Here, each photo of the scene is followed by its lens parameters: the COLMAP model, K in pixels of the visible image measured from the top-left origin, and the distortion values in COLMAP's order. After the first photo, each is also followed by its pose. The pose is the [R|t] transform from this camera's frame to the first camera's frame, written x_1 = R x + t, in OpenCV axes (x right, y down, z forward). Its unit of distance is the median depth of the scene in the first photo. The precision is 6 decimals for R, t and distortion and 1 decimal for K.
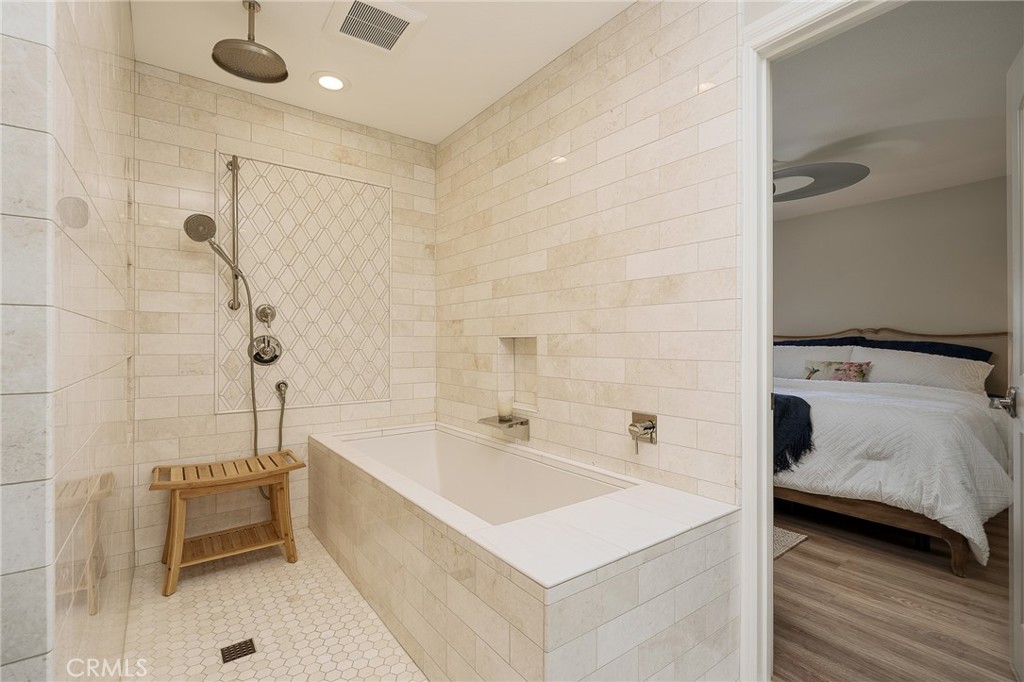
lens RADIAL K [[479.0, 0, 510.6], [0, 479.0, 340.0], [0, 0, 1]] dist [-0.002797, -0.001465]
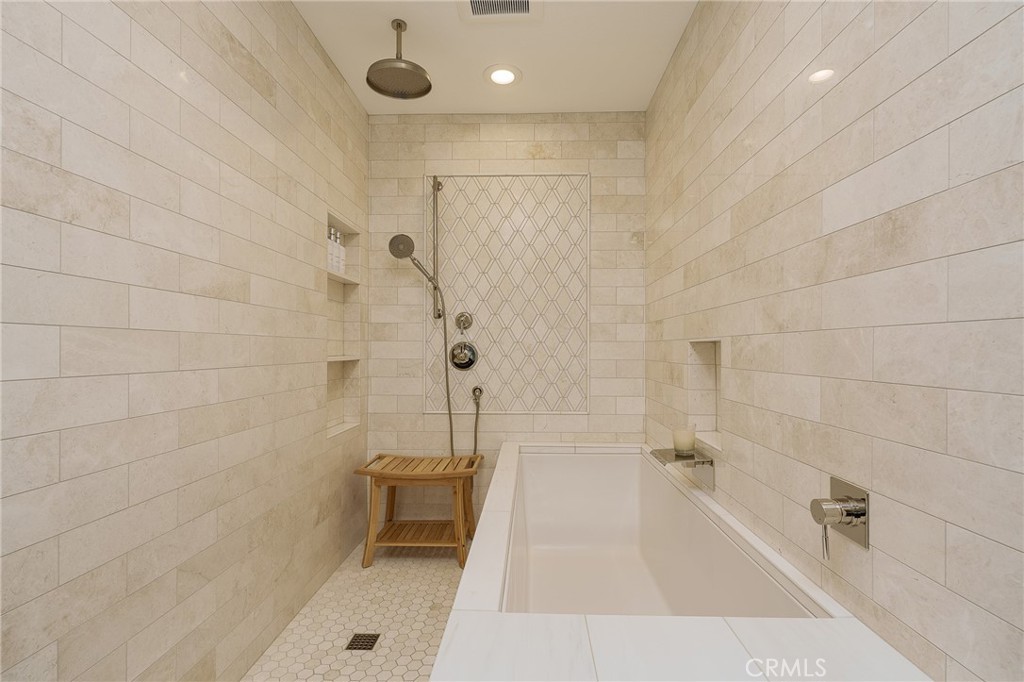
lens RADIAL K [[479.0, 0, 510.7], [0, 479.0, 346.6], [0, 0, 1]] dist [-0.002797, -0.001465]
pose [[0.775920, -0.002655, -0.630826, 0.242904], [0.002649, 0.999996, -0.000951, 0.002274], [0.630826, -0.000933, 0.775924, 0.272737]]
